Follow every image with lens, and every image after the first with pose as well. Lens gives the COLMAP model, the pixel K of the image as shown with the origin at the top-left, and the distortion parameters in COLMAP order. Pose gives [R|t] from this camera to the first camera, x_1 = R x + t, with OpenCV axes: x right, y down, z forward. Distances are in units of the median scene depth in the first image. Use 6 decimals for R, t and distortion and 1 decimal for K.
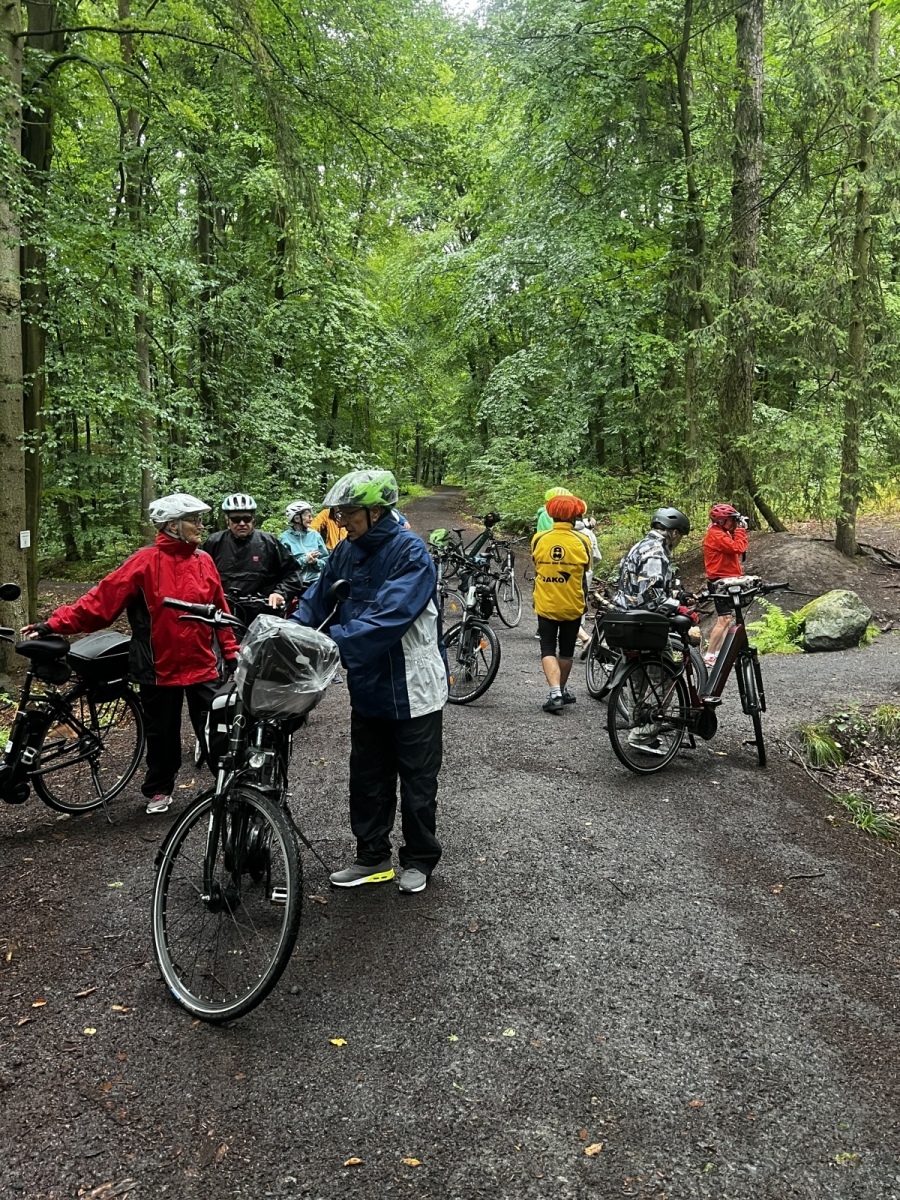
lens RADIAL K [[1000.1, 0, 450.0], [0, 1000.1, 600.0], [0, 0, 1]] dist [0.071273, 0.008230]
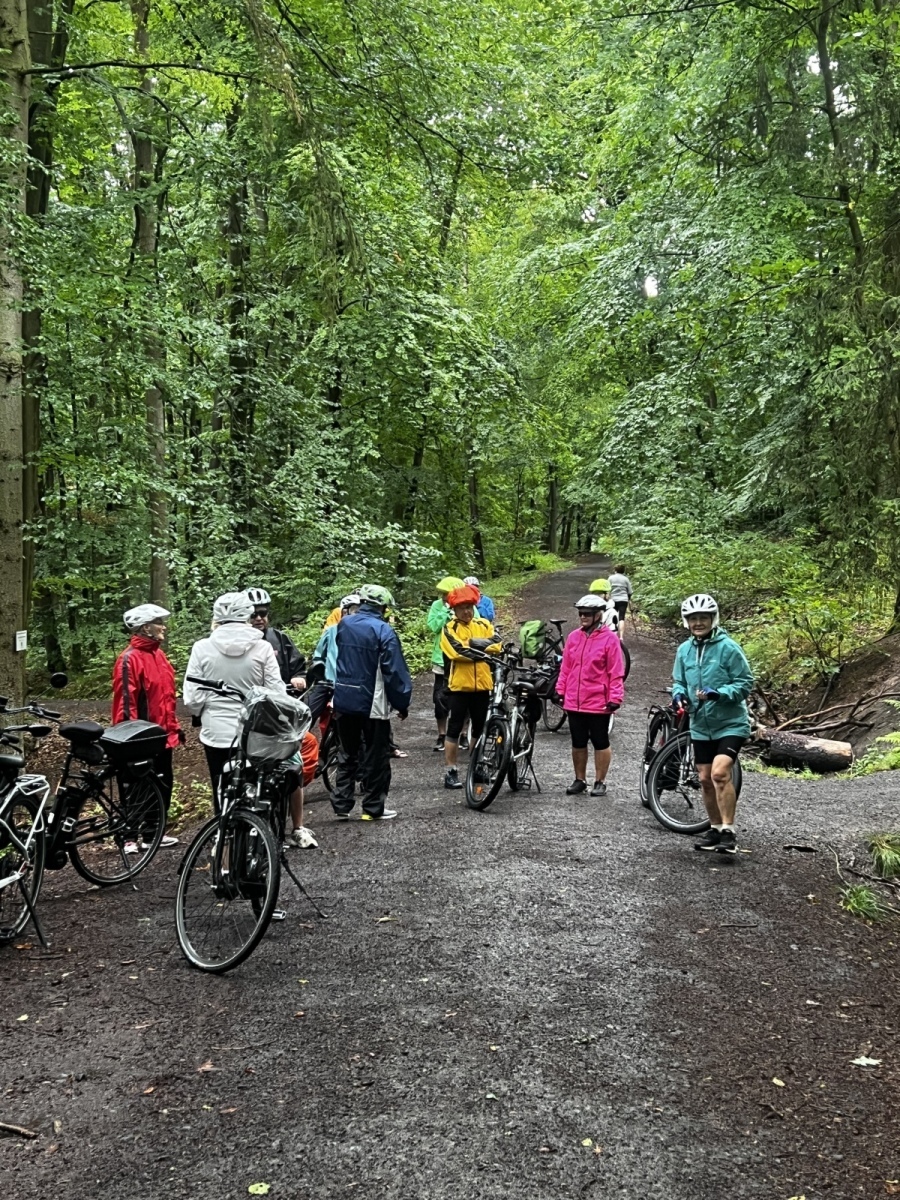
lens RADIAL K [[1508.3, 0, 450.0], [0, 1508.3, 600.0], [0, 0, 1]] dist [0.211320, -0.066498]
pose [[0.995040, -0.014976, -0.098341, 0.040215], [0.006616, 0.996377, -0.084792, 0.010347], [0.099255, 0.083721, 0.991534, -0.148531]]
